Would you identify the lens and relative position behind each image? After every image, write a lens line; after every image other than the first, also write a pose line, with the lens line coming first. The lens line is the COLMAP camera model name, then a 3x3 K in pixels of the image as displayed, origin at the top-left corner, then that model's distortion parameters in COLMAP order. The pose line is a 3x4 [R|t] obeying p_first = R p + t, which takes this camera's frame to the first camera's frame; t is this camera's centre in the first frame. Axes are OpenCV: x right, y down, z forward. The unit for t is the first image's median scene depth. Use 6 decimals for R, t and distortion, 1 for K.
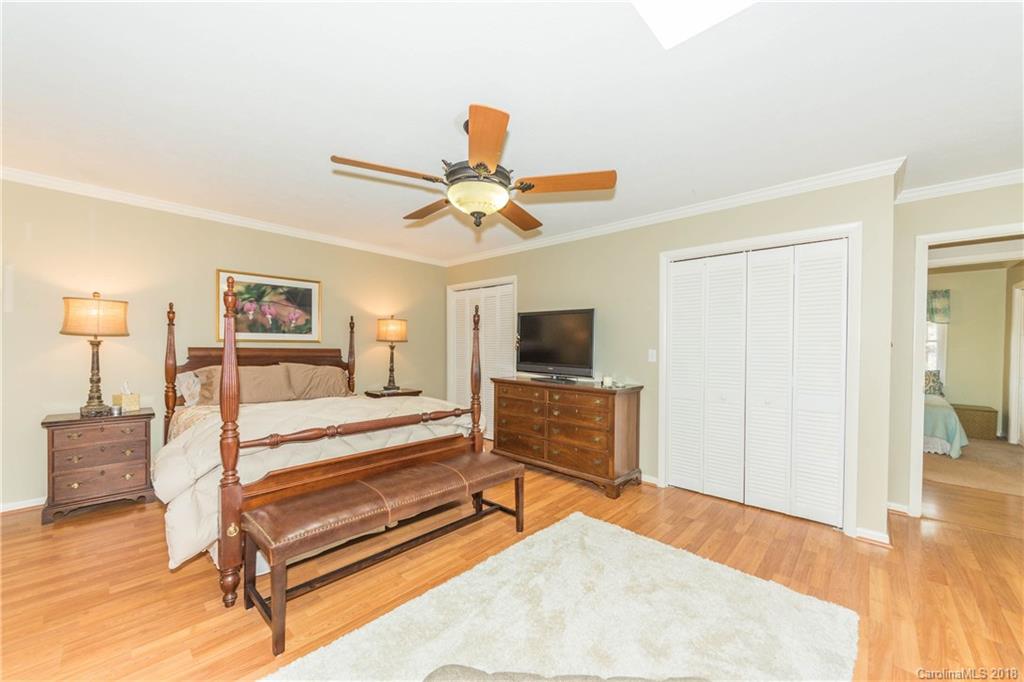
lens RADIAL K [[392.9, 0, 511.5], [0, 392.9, 351.6], [0, 0, 1]] dist [-0.000998, -0.000125]
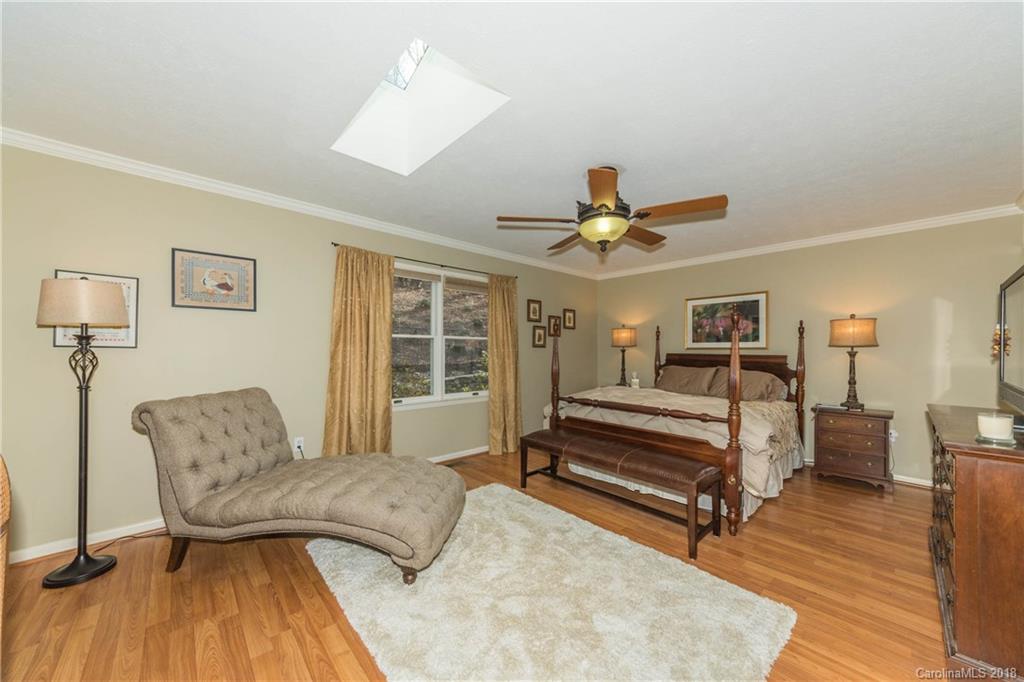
lens RADIAL K [[365.5, 0, 509.8], [0, 365.5, 351.6], [0, 0, 1]] dist [-0.000907, 0.000062]
pose [[-0.078163, -0.009757, -0.996893, 0.612557], [-0.021088, 0.999745, -0.008131, 0.006662], [0.996718, 0.020387, -0.078349, 0.445526]]
